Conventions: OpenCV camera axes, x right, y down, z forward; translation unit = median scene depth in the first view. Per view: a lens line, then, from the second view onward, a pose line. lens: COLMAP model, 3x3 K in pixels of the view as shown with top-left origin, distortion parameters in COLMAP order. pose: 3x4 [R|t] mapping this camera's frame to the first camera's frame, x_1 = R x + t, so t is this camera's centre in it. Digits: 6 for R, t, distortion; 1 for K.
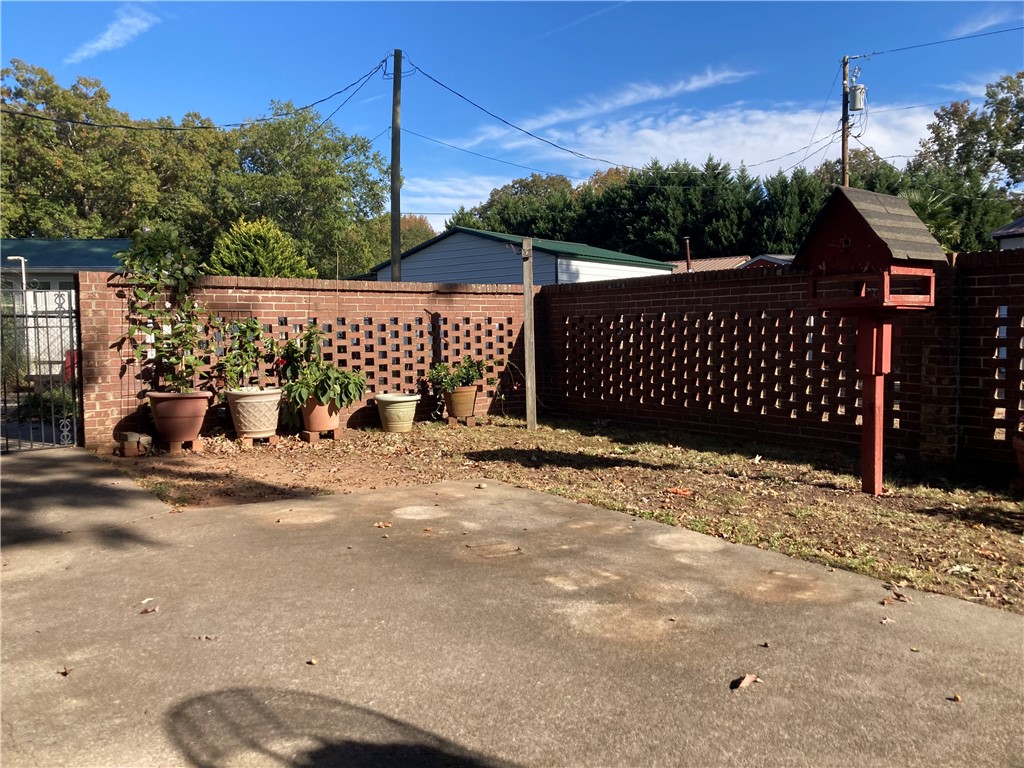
lens RADIAL K [[835.1, 0, 521.9], [0, 835.1, 383.7], [0, 0, 1]] dist [0.053456, -0.034393]
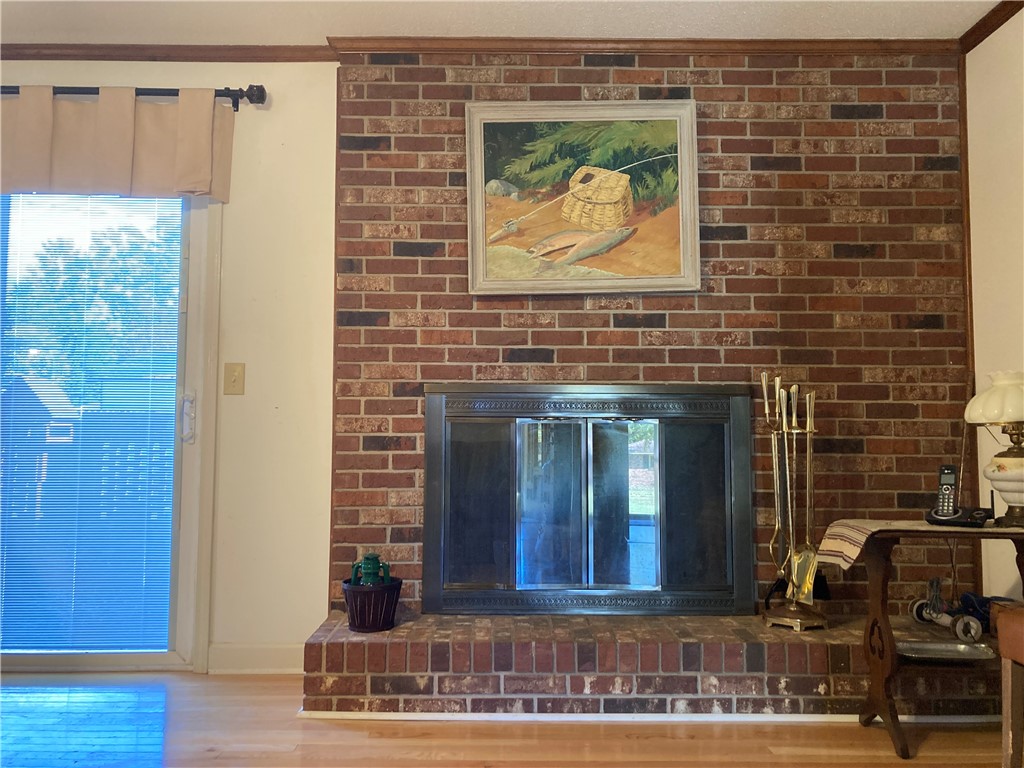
lens RADIAL K [[835.1, 0, 513.5], [0, 835.1, 382.9], [0, 0, 1]] dist [0.053456, -0.034393]
pose [[0.566079, 0.073163, 0.821098, -0.395030], [0.041185, 0.992300, -0.116812, 0.027552], [-0.823321, 0.099942, 0.558707, -0.675338]]
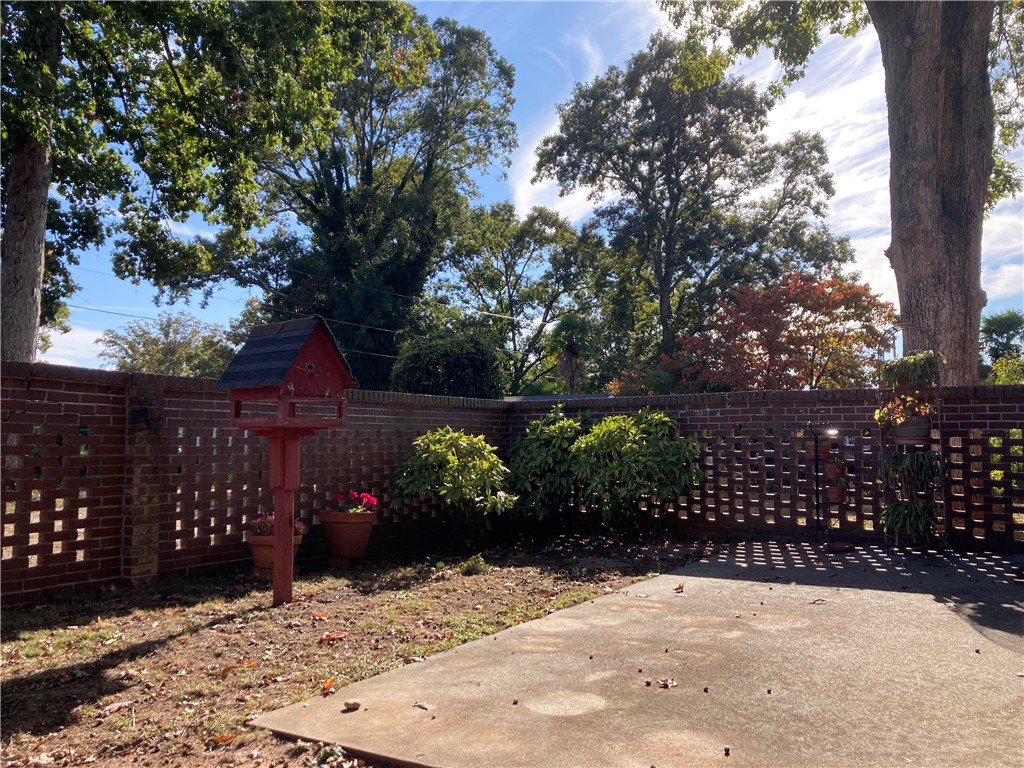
lens RADIAL K [[835.1, 0, 515.5], [0, 835.1, 380.9], [0, 0, 1]] dist [0.053456, -0.034393]
pose [[-0.351989, 0.079153, 0.932651, -0.608504], [0.070644, 0.995822, -0.057853, -0.055672], [-0.933335, 0.045523, -0.356110, 0.941216]]
